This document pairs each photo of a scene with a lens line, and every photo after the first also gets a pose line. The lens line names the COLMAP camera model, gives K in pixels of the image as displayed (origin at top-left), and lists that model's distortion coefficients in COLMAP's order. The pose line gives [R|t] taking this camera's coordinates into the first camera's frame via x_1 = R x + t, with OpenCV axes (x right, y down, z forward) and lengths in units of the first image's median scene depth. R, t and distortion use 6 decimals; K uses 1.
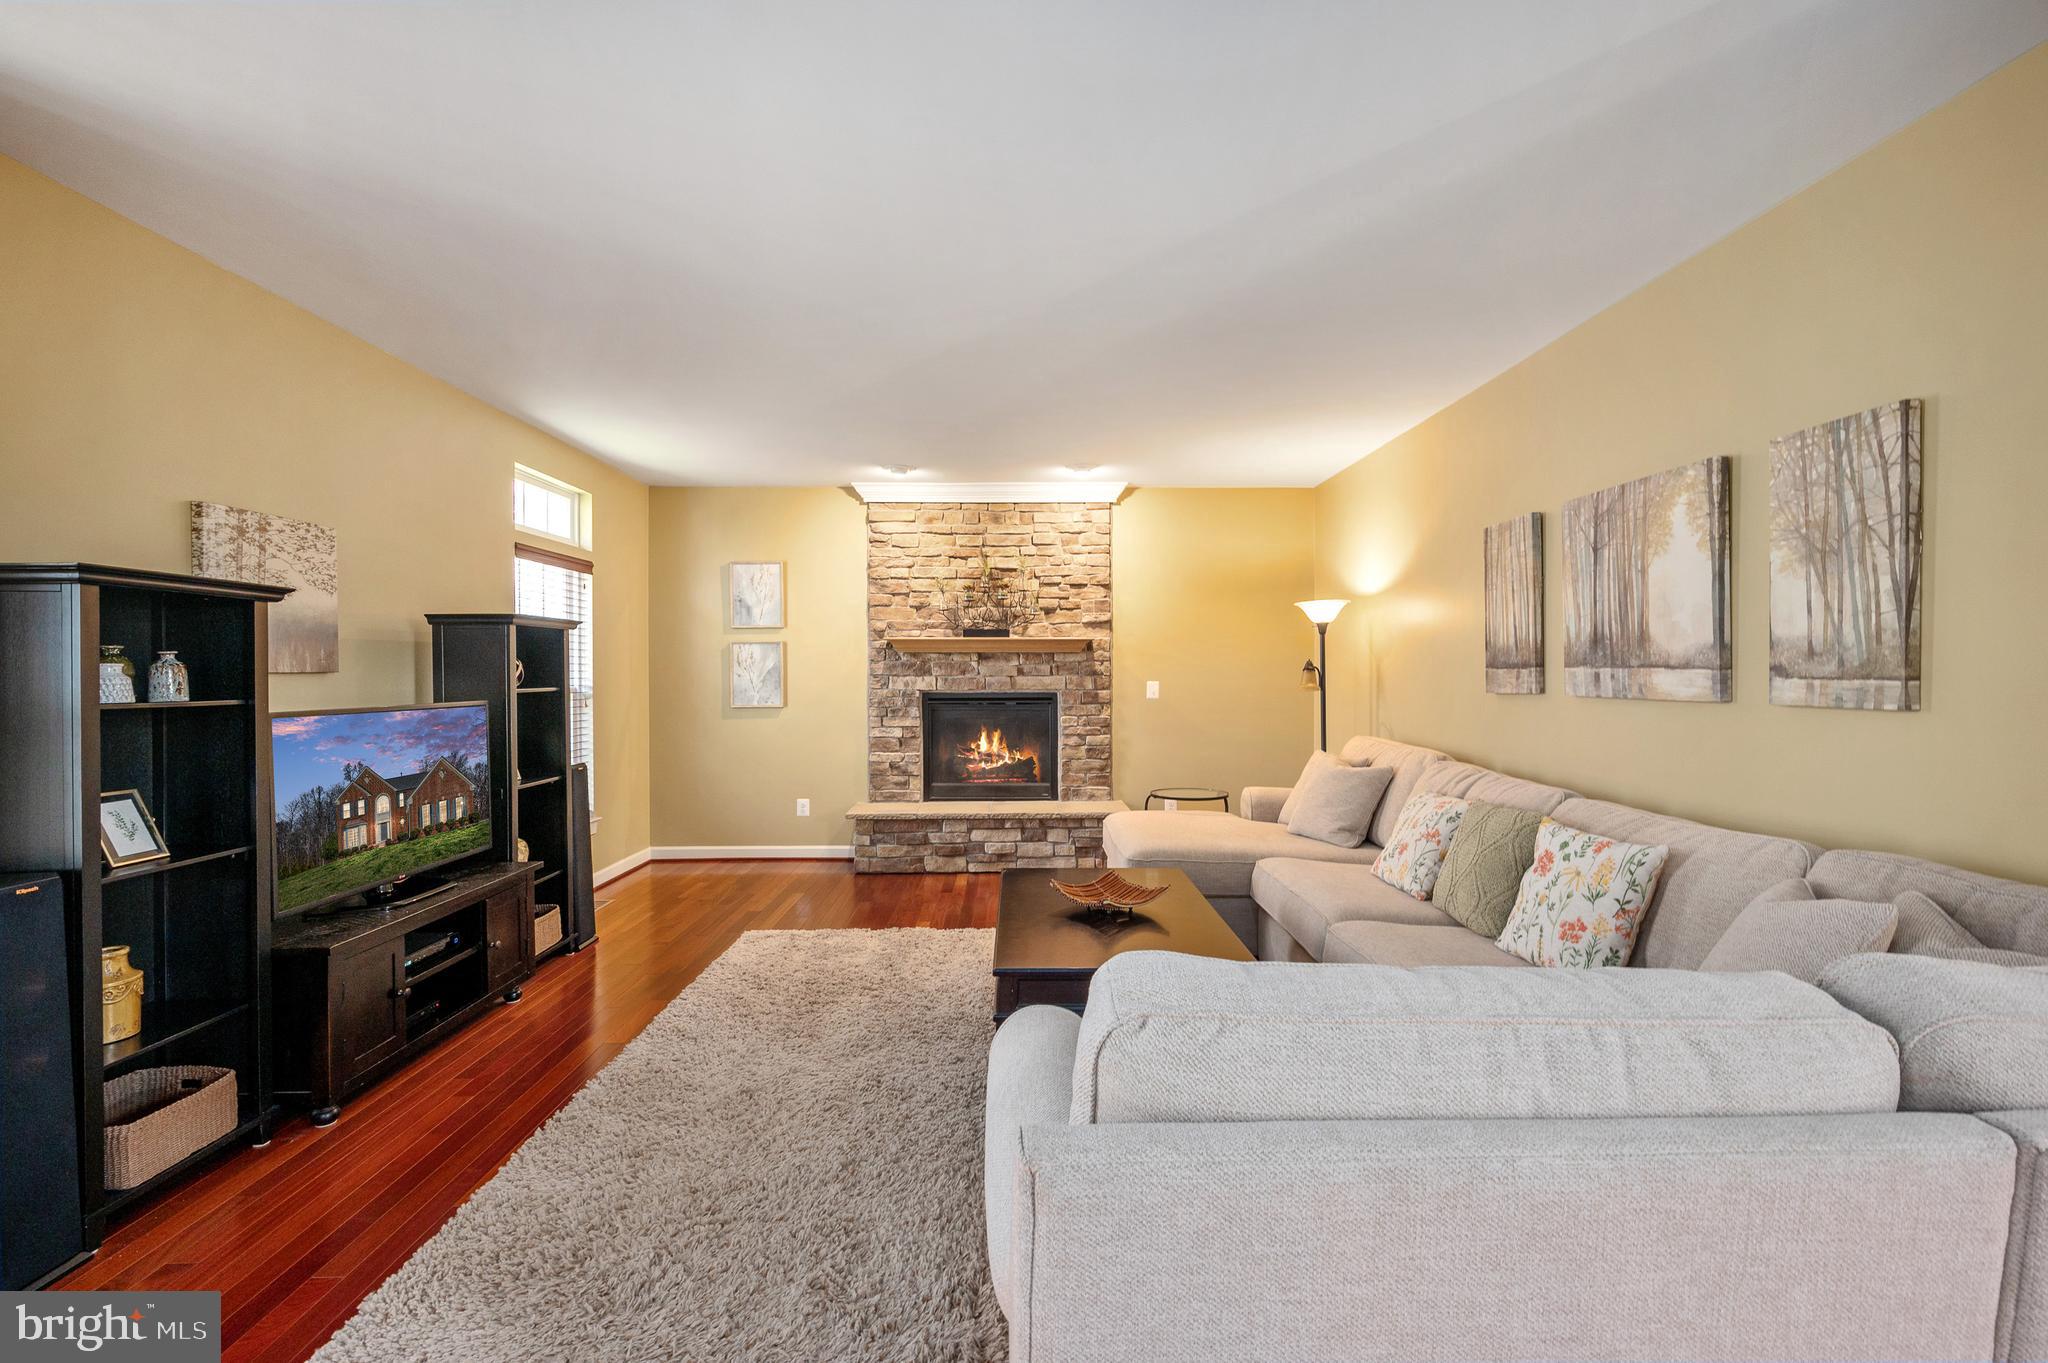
lens RADIAL K [[866.6, 0, 1001.9], [0, 866.6, 687.3], [0, 0, 1]] dist [0.004951, 0.000085]
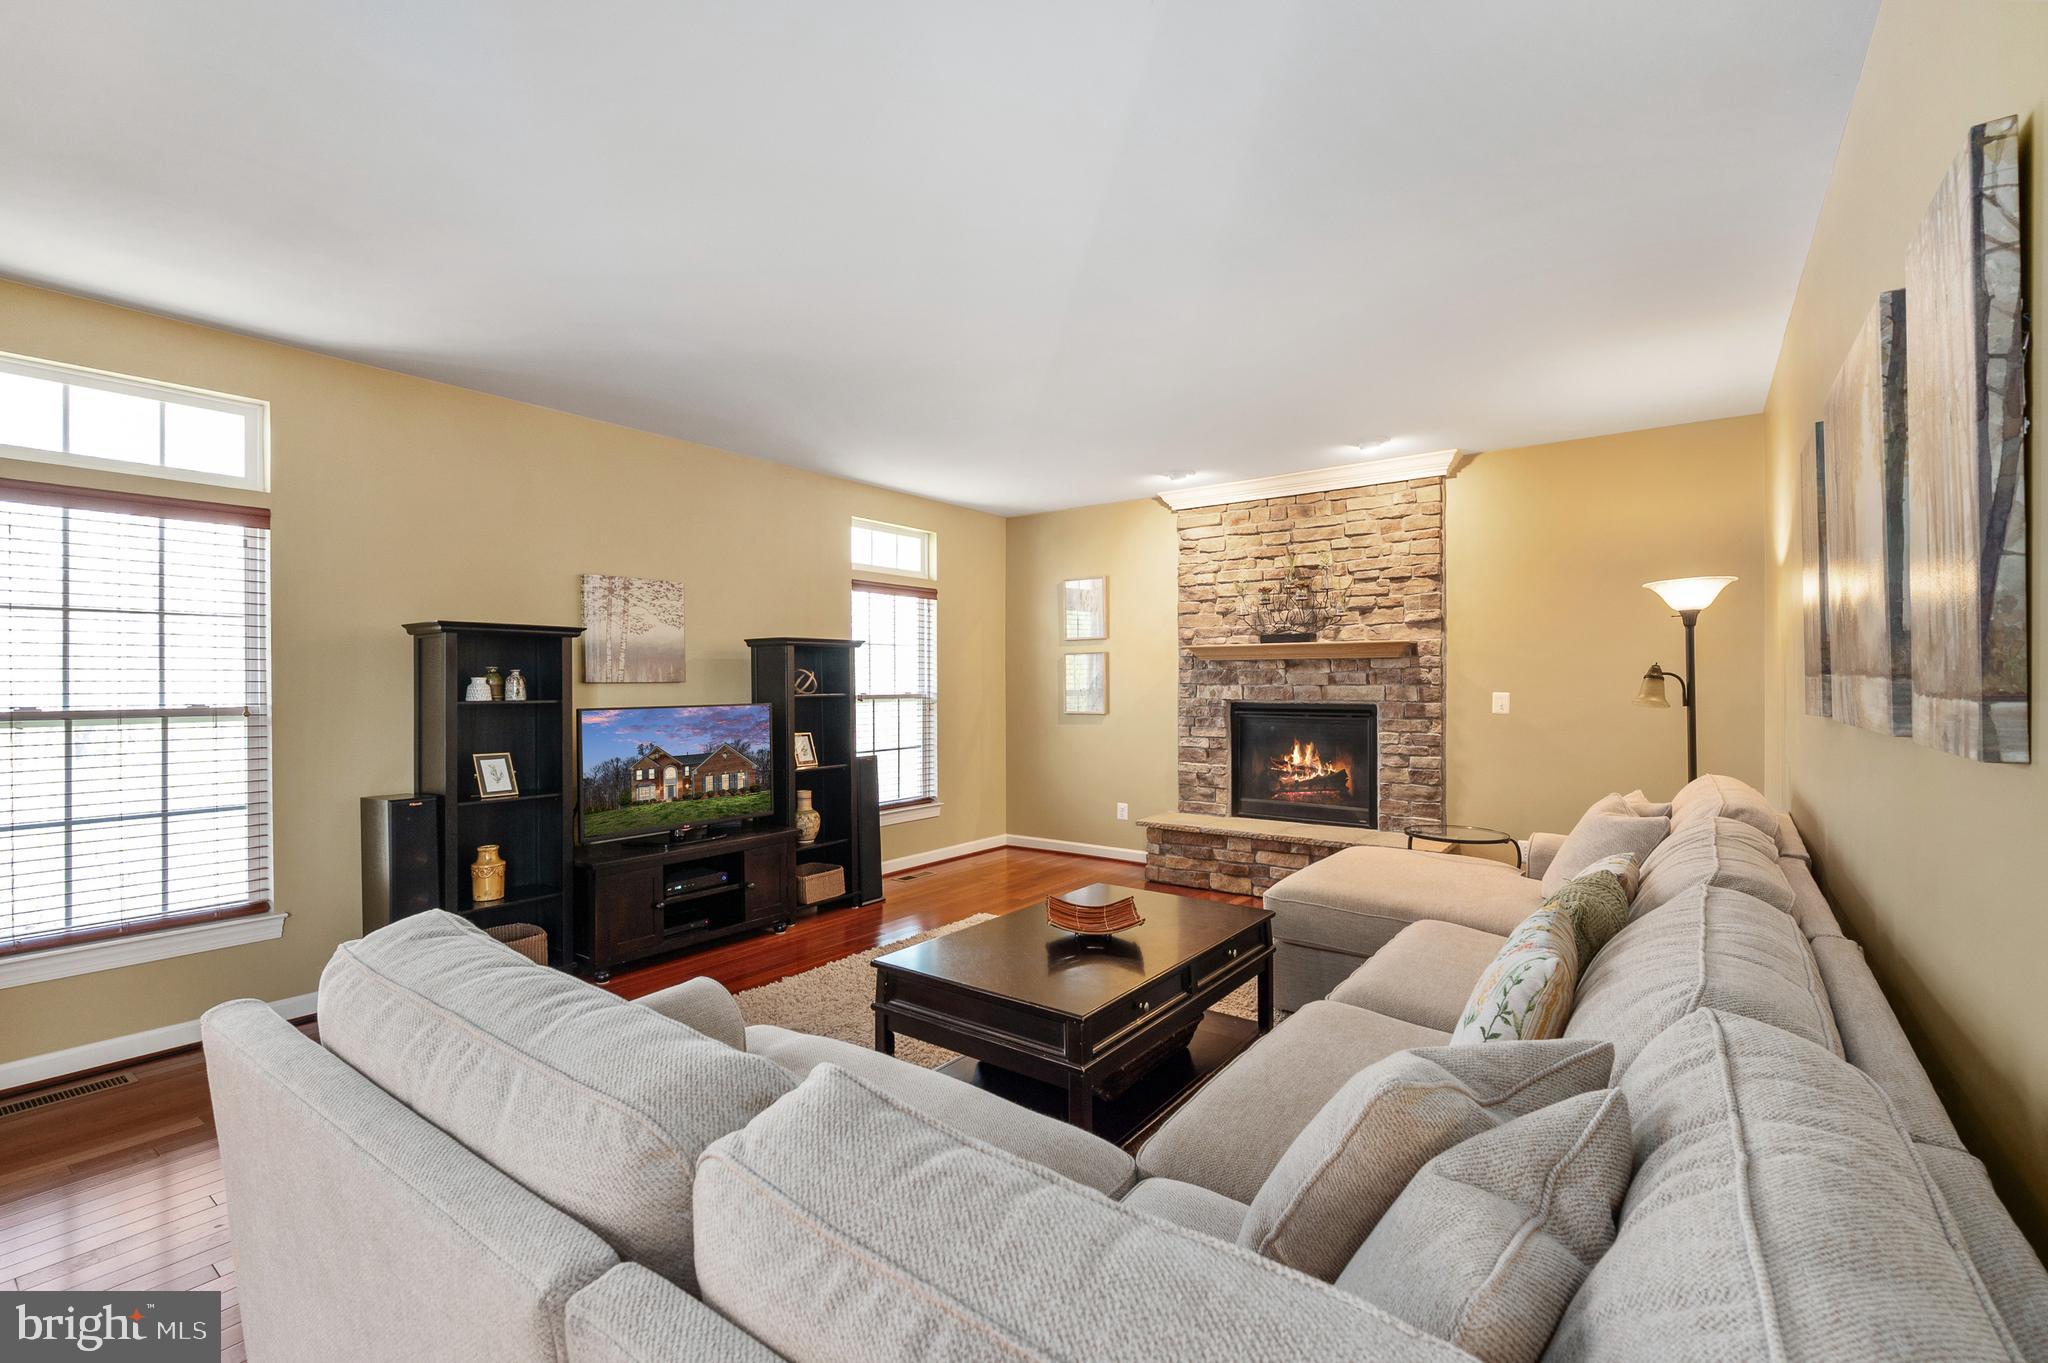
lens RADIAL K [[866.6, 0, 1019.1], [0, 866.6, 683.4], [0, 0, 1]] dist [0.004951, 0.000085]
pose [[0.800182, 0.001431, -0.599755, 0.305223], [-0.009547, 0.999901, -0.010352, -0.002397], [0.599681, 0.014009, 0.800117, 0.097484]]
